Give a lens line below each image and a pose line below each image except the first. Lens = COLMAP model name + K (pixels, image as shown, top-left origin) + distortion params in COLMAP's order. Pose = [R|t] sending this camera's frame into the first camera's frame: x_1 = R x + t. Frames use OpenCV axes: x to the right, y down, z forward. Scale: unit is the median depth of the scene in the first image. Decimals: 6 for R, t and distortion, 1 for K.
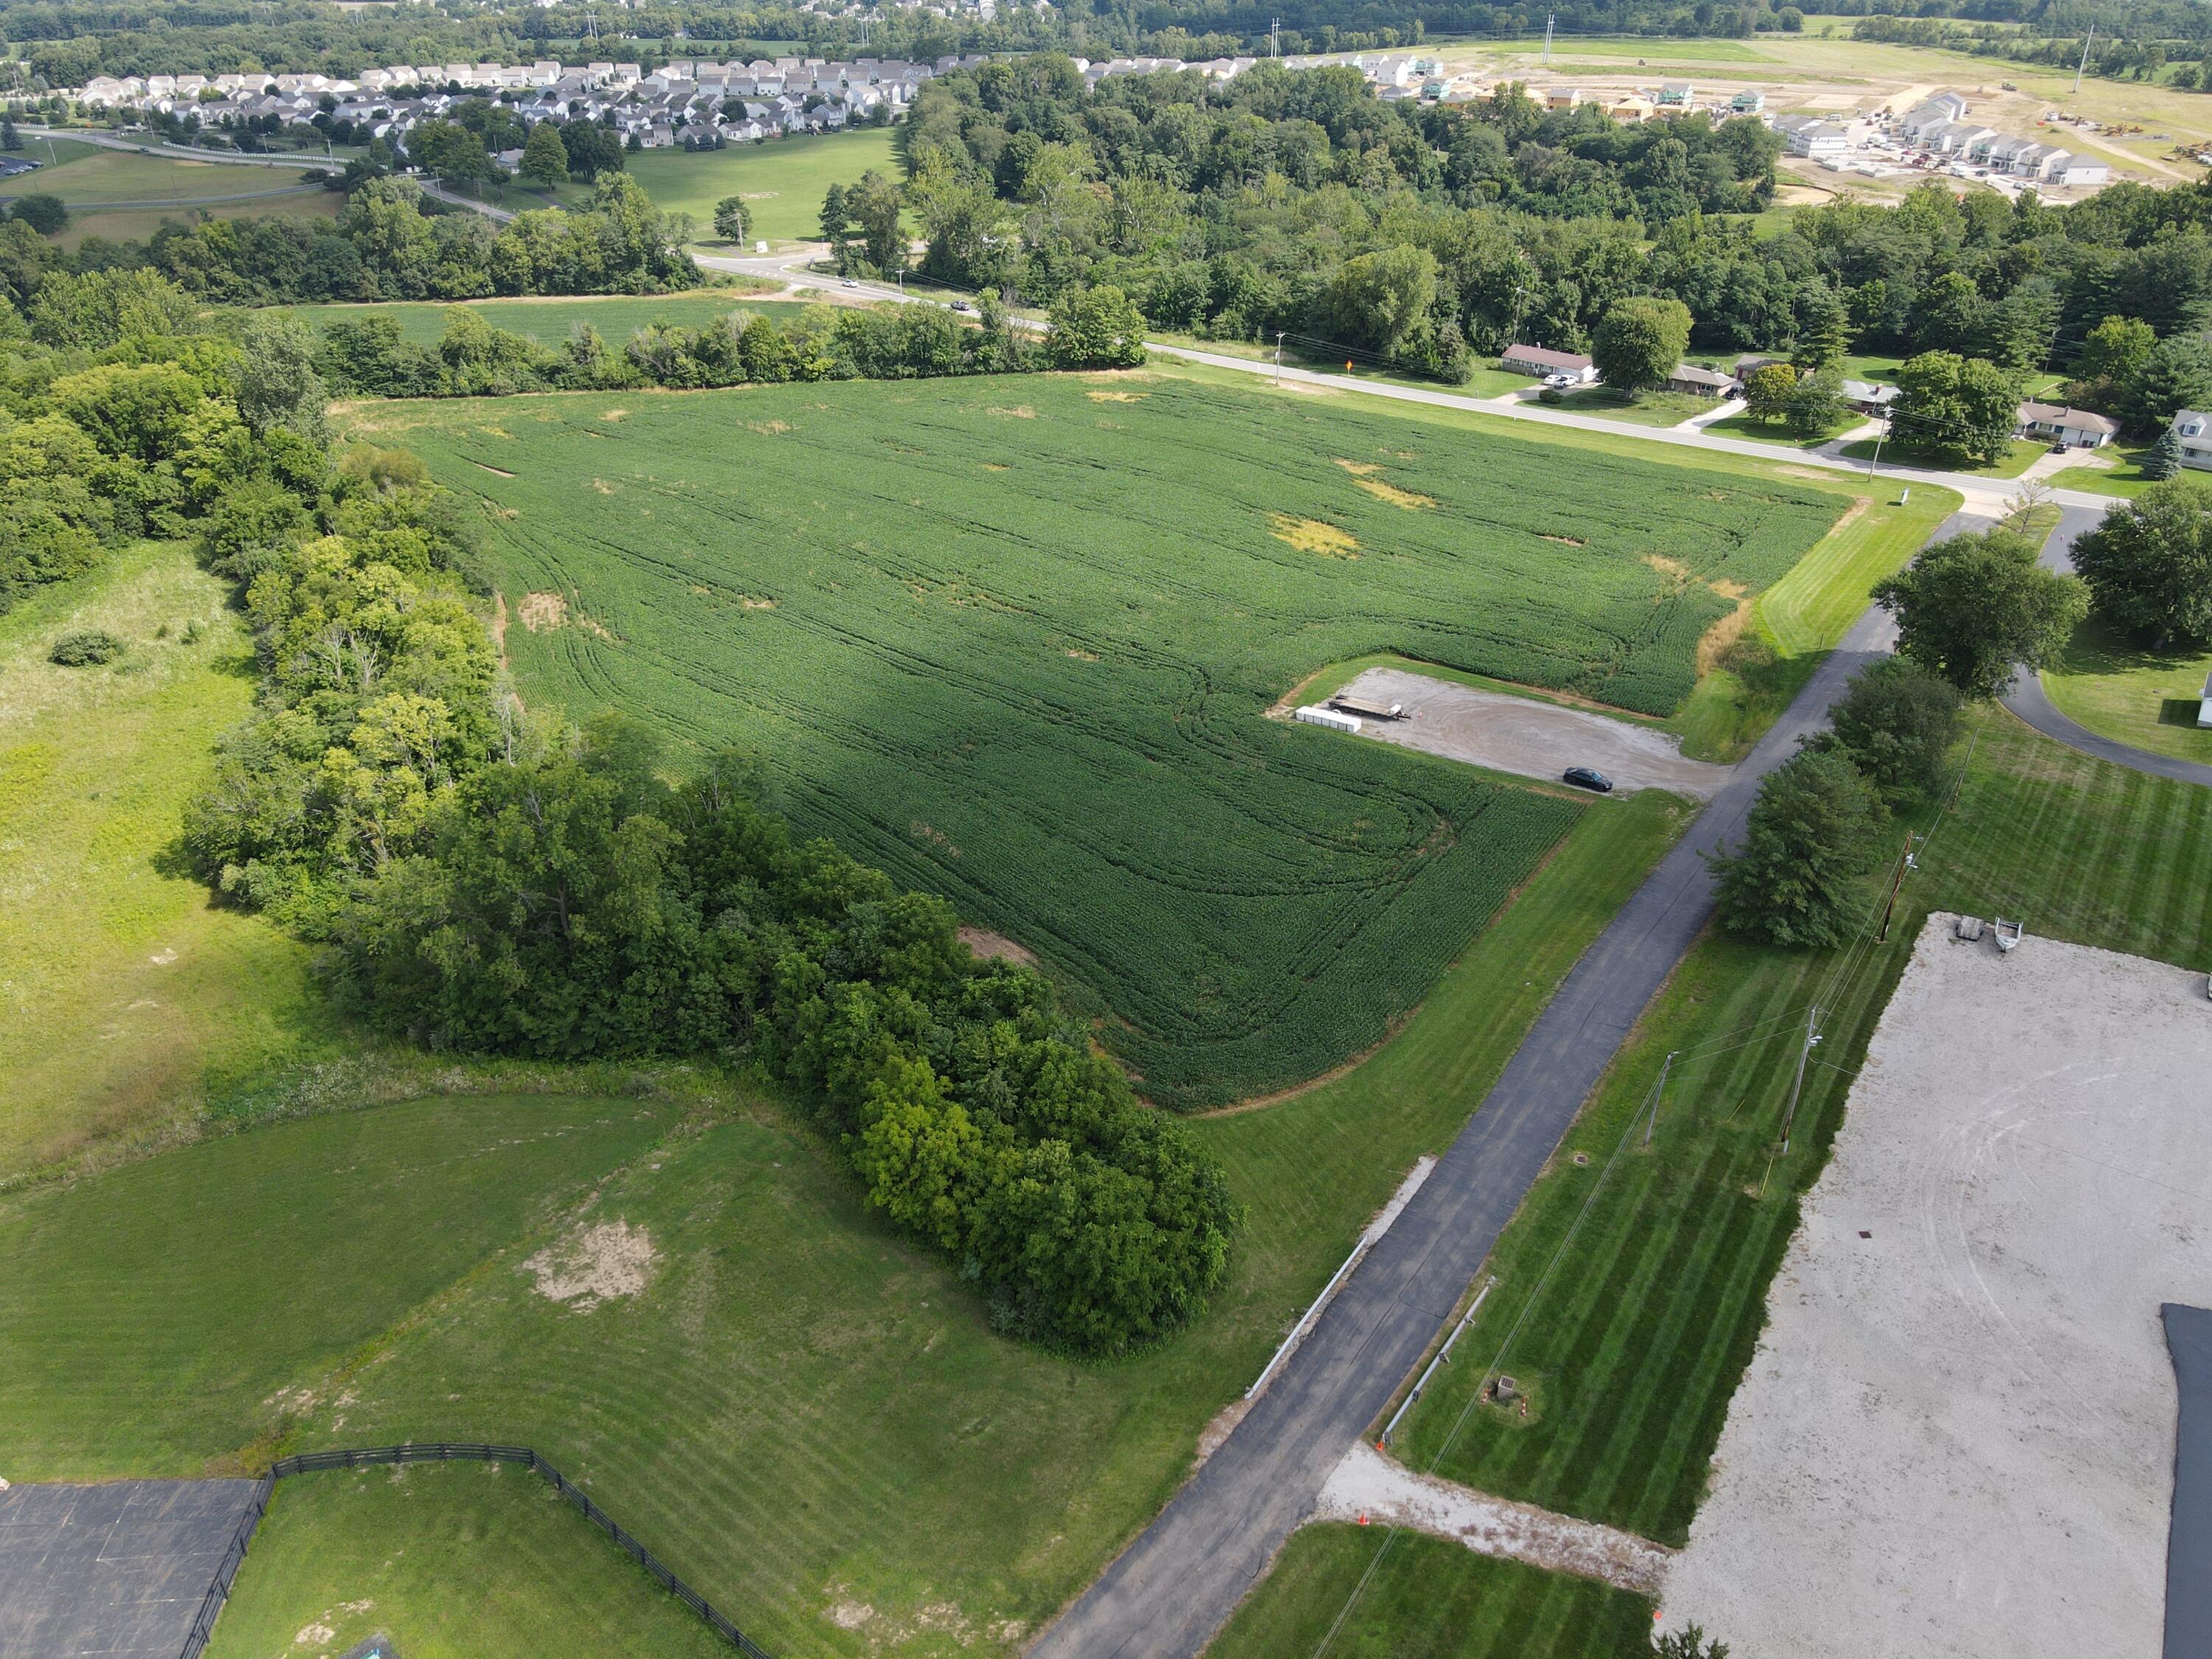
lens RADIAL K [[1632.6, 0, 1107.6], [0, 1632.6, 847.5], [0, 0, 1]] dist [-0.015178, 0.067388]
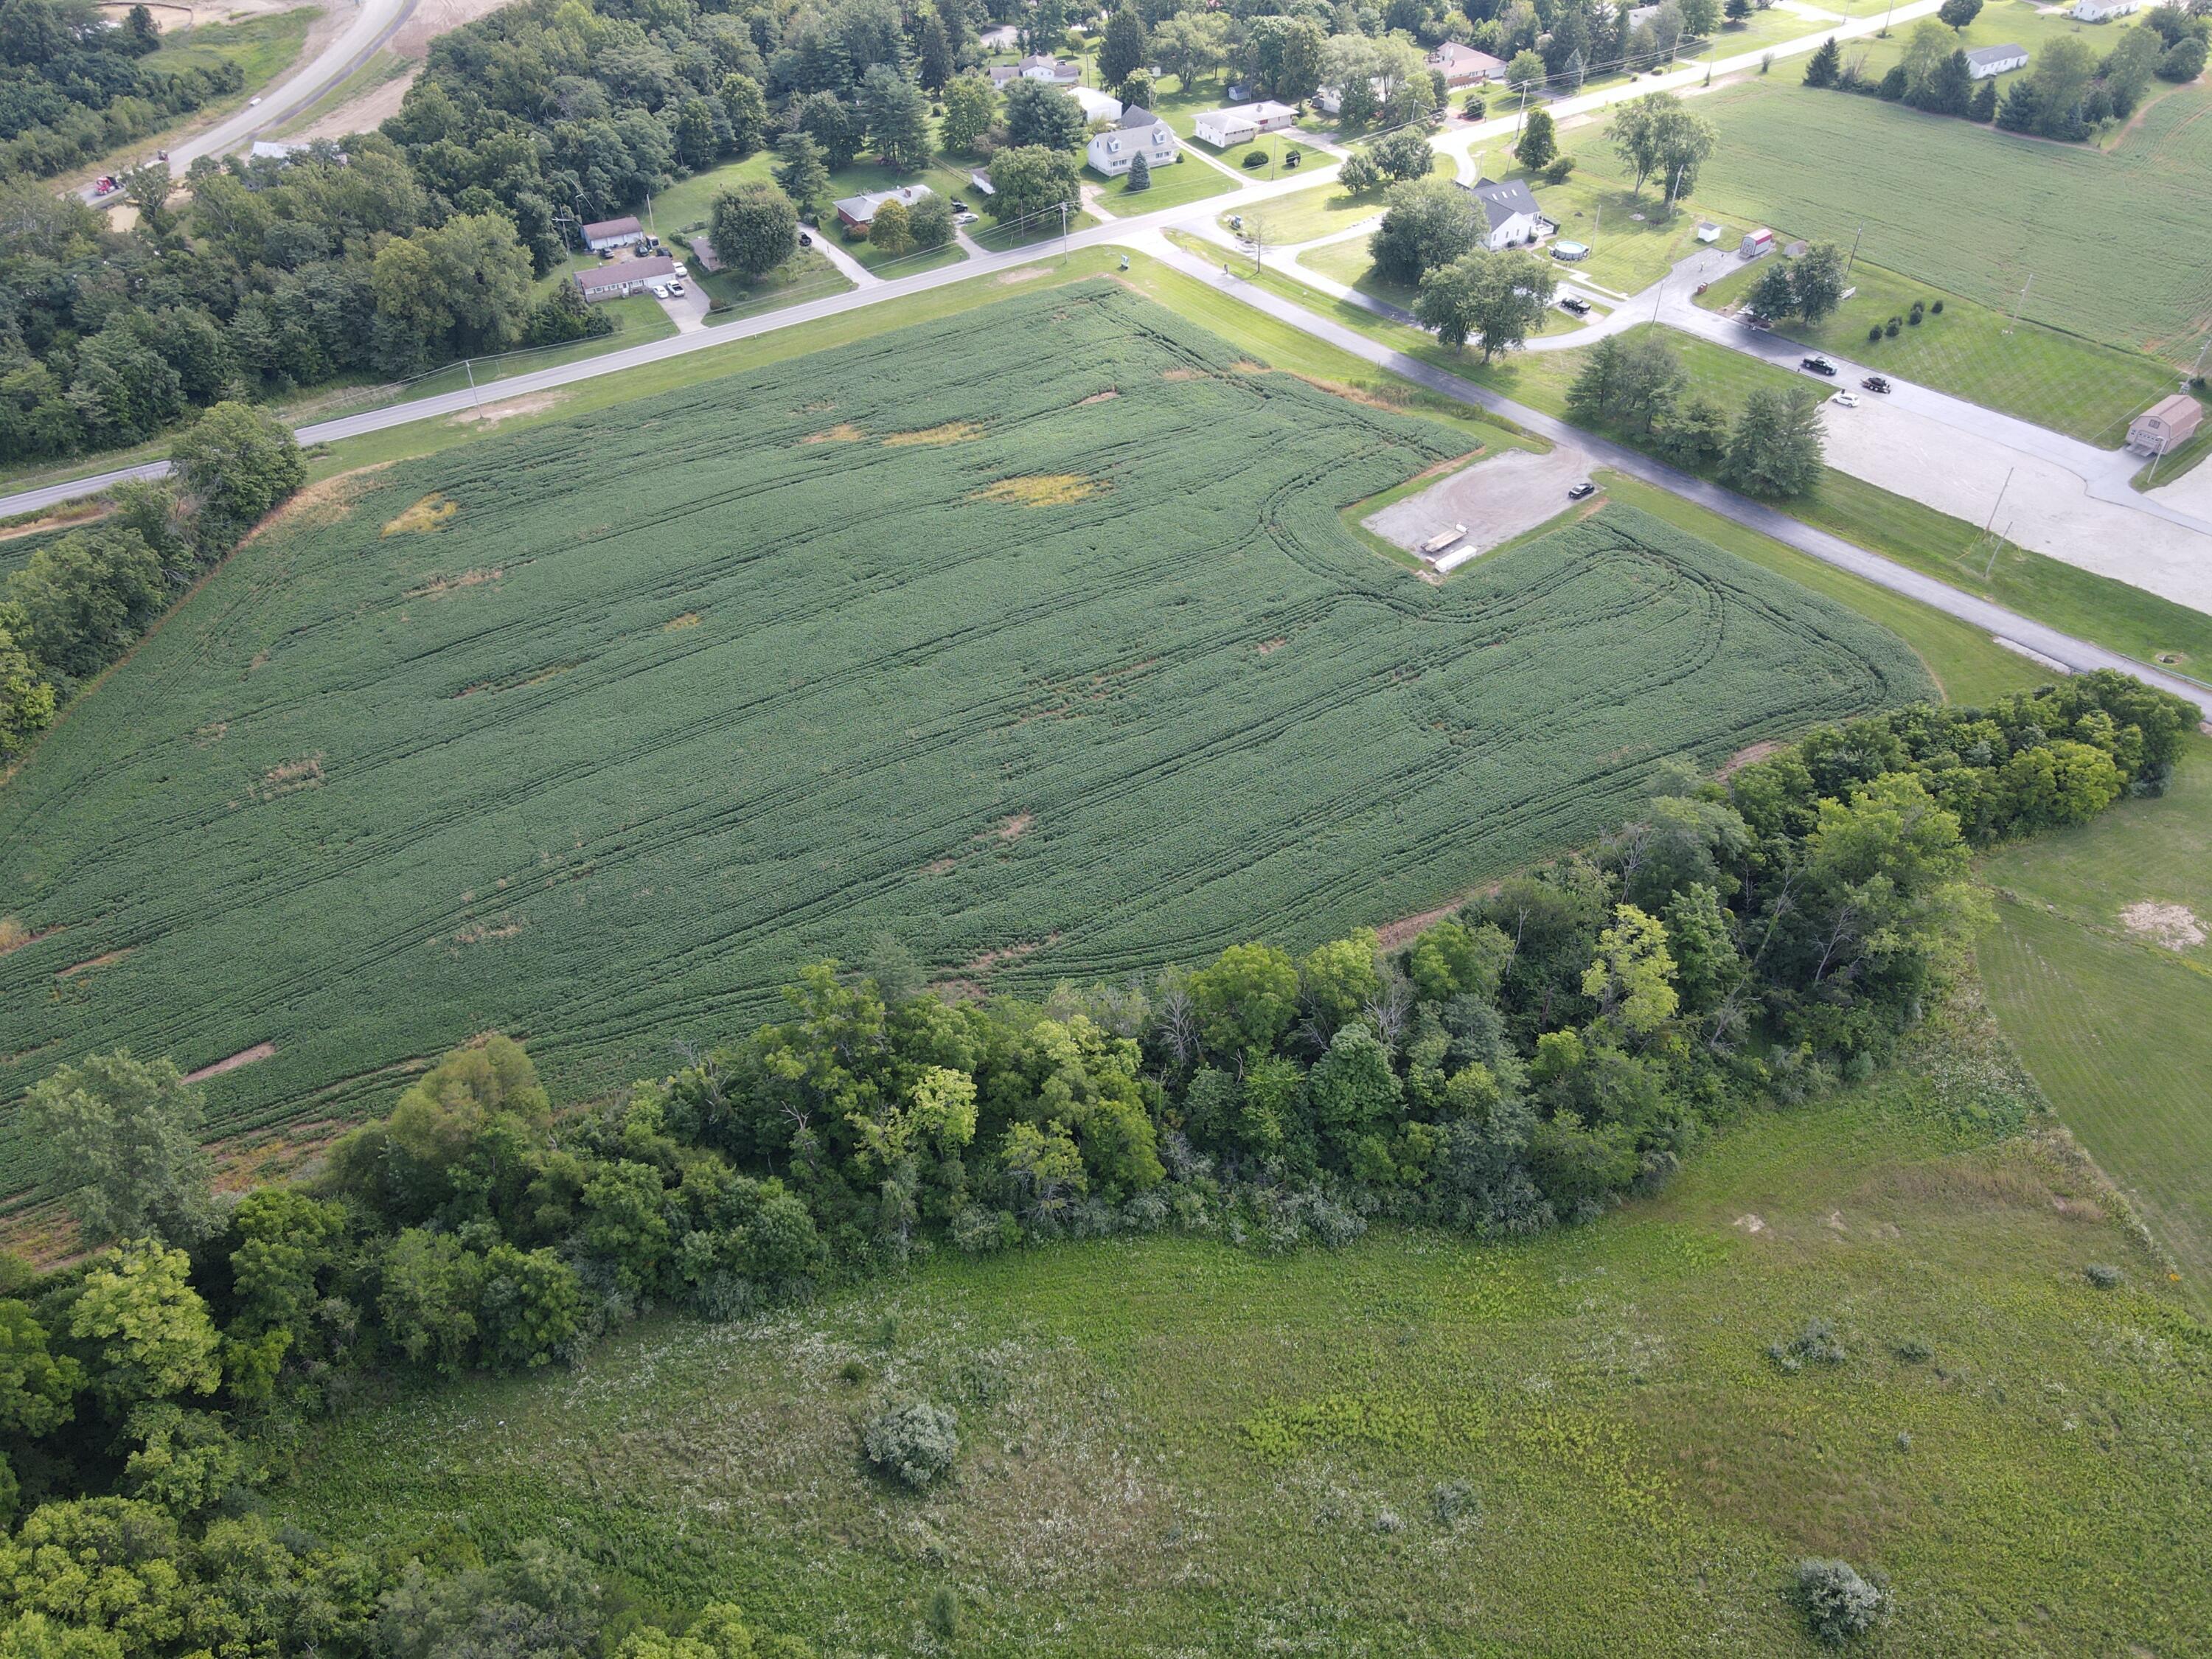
lens RADIAL K [[1628.1, 0, 1109.7], [0, 1628.1, 845.8], [0, 0, 1]] dist [0.012119, 0.004606]
pose [[0.273327, -0.626848, 0.729626, -0.930668], [0.474636, 0.747630, 0.464511, -0.575687], [-0.836668, 0.219343, 0.501872, 0.539772]]
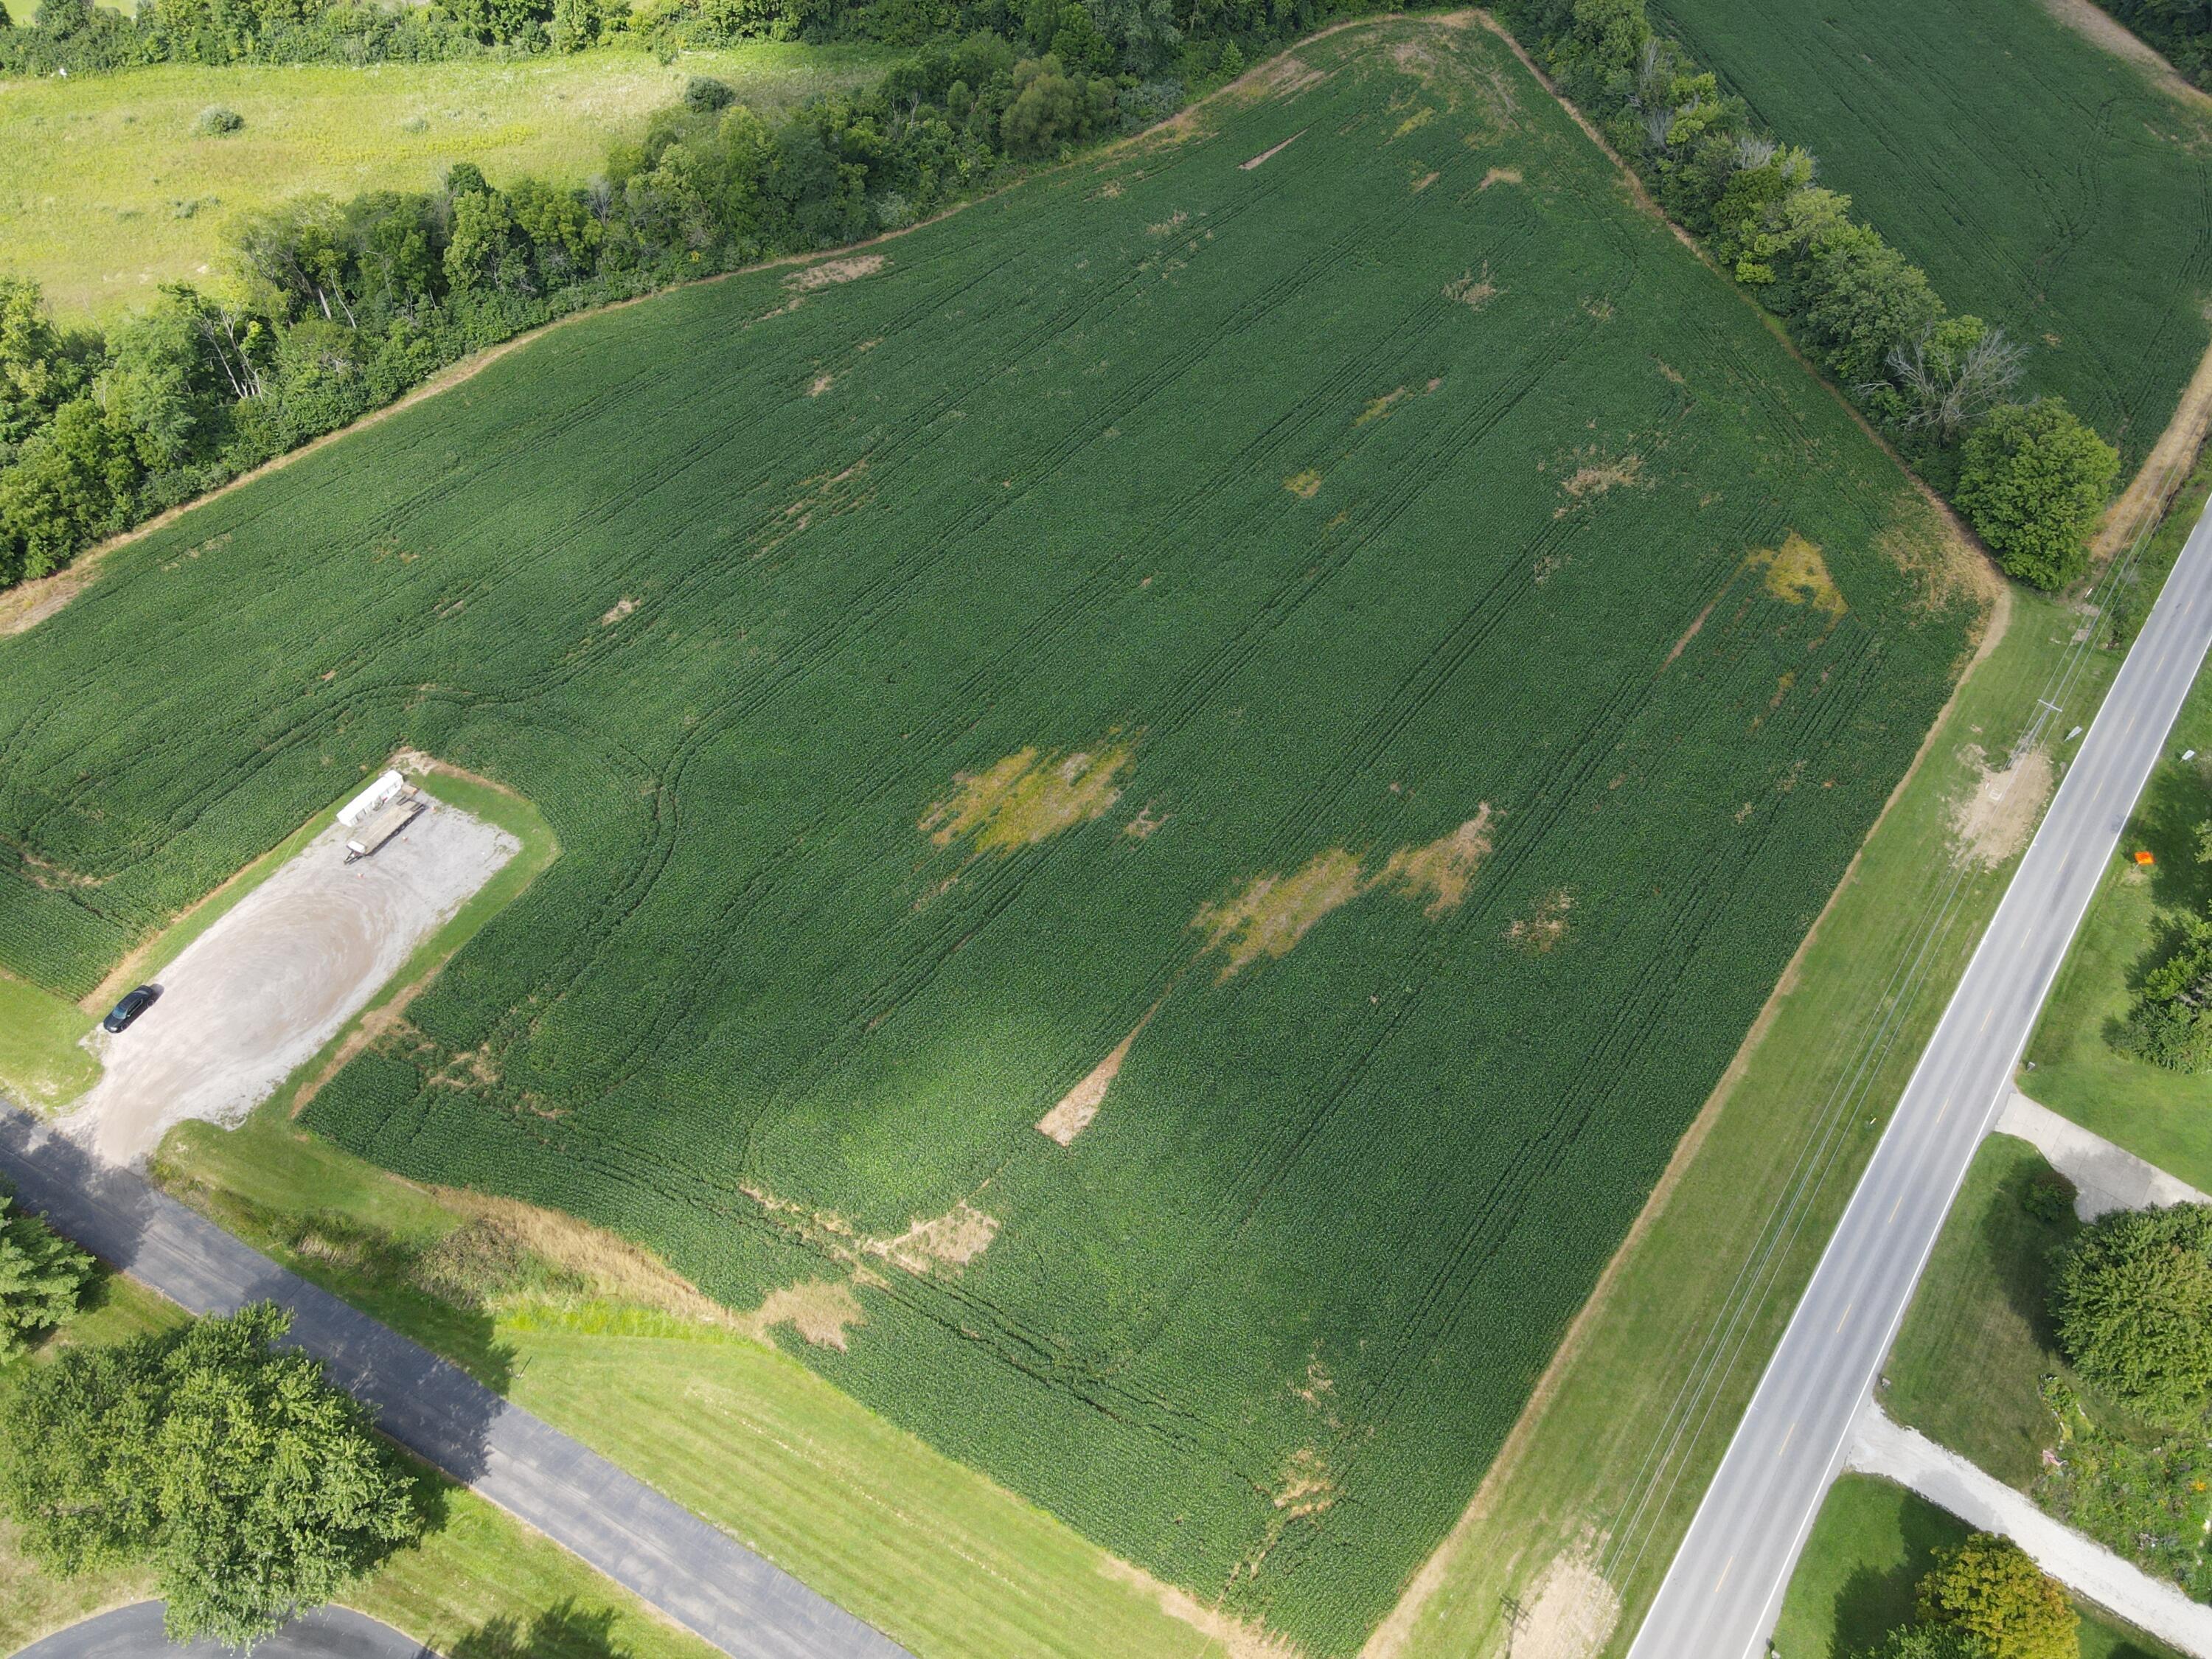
lens RADIAL K [[1644.7, 0, 1106.0], [0, 1644.7, 829.5], [0, 0, 1]] dist [0.014395, 0.006600]
pose [[0.116360, 0.760192, -0.639194, 0.686234], [-0.496850, 0.601804, 0.625277, -0.741424], [0.860000, 0.244826, 0.447727, 0.824932]]
